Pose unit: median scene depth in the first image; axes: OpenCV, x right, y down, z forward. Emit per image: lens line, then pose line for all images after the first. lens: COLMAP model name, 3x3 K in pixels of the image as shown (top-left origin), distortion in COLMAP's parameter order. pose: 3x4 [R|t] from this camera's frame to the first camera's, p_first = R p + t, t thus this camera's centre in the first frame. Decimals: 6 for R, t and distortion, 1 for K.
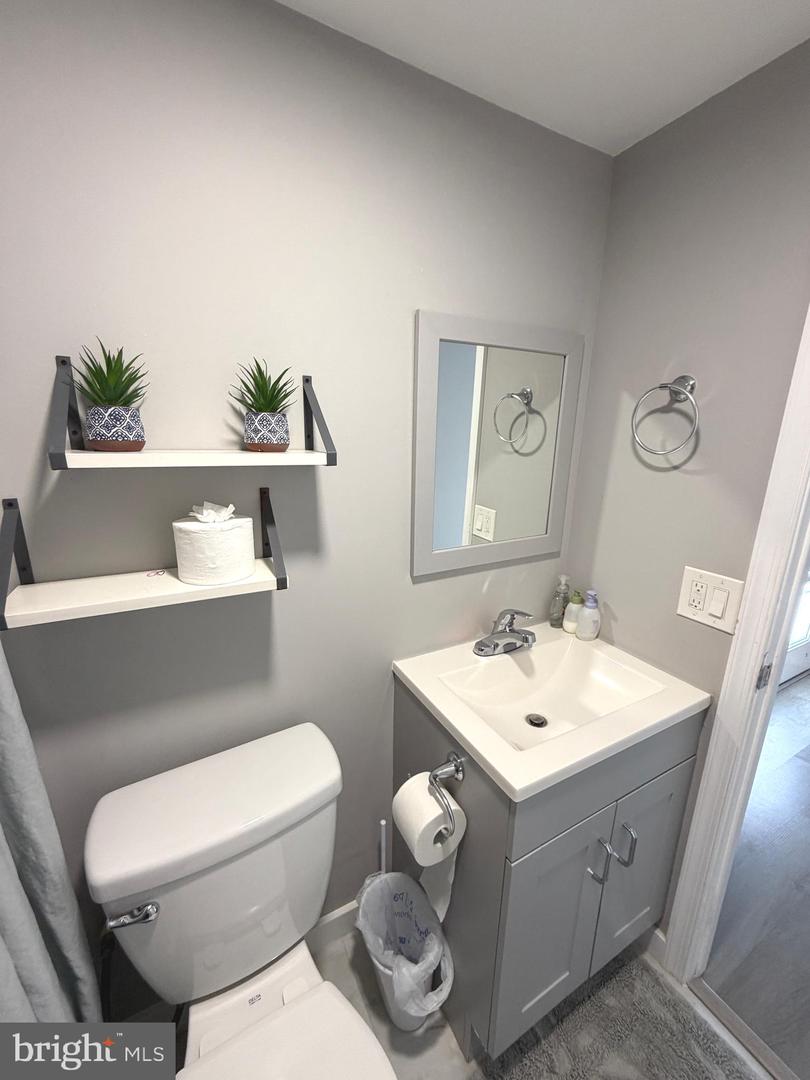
lens RADIAL K [[429.9, 0, 405.0], [0, 429.9, 540.0], [0, 0, 1]] dist [0.000382, 0.000104]
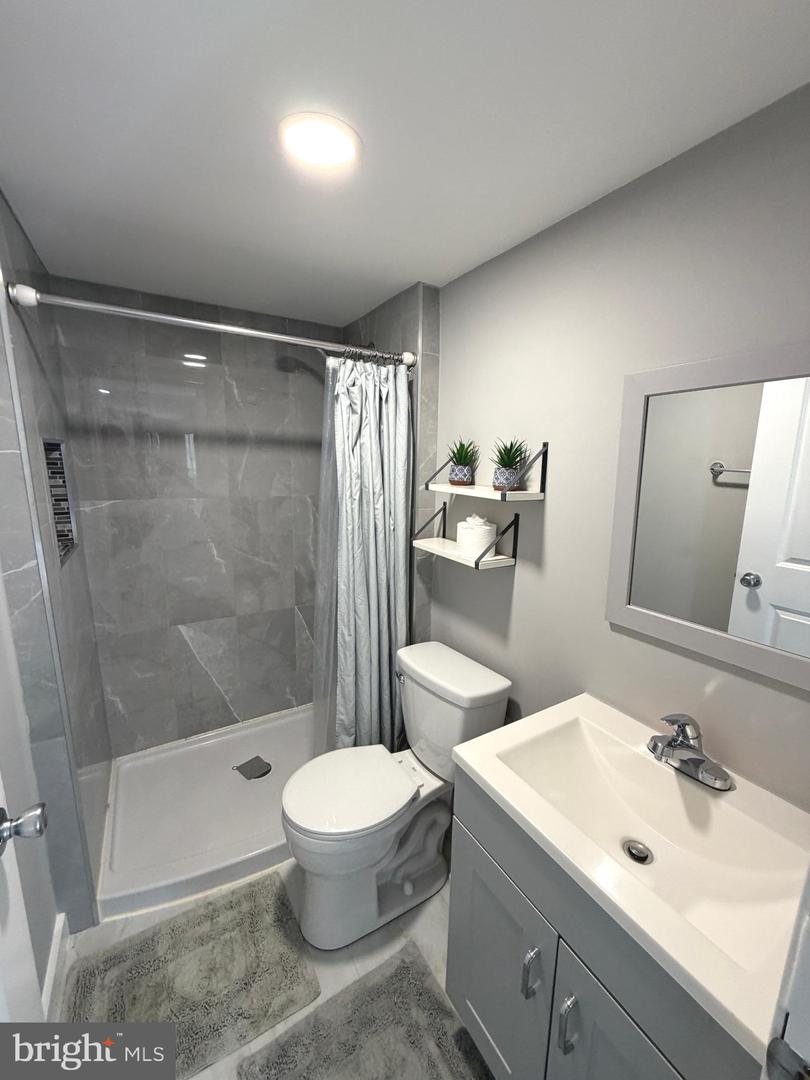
lens RADIAL K [[429.9, 0, 405.0], [0, 429.9, 540.0], [0, 0, 1]] dist [0.000382, 0.000104]
pose [[0.046298, 0.172762, -0.983875, 1.219327], [-0.251490, 0.955222, 0.155896, -0.174360], [0.966752, 0.240217, 0.087673, 0.495253]]
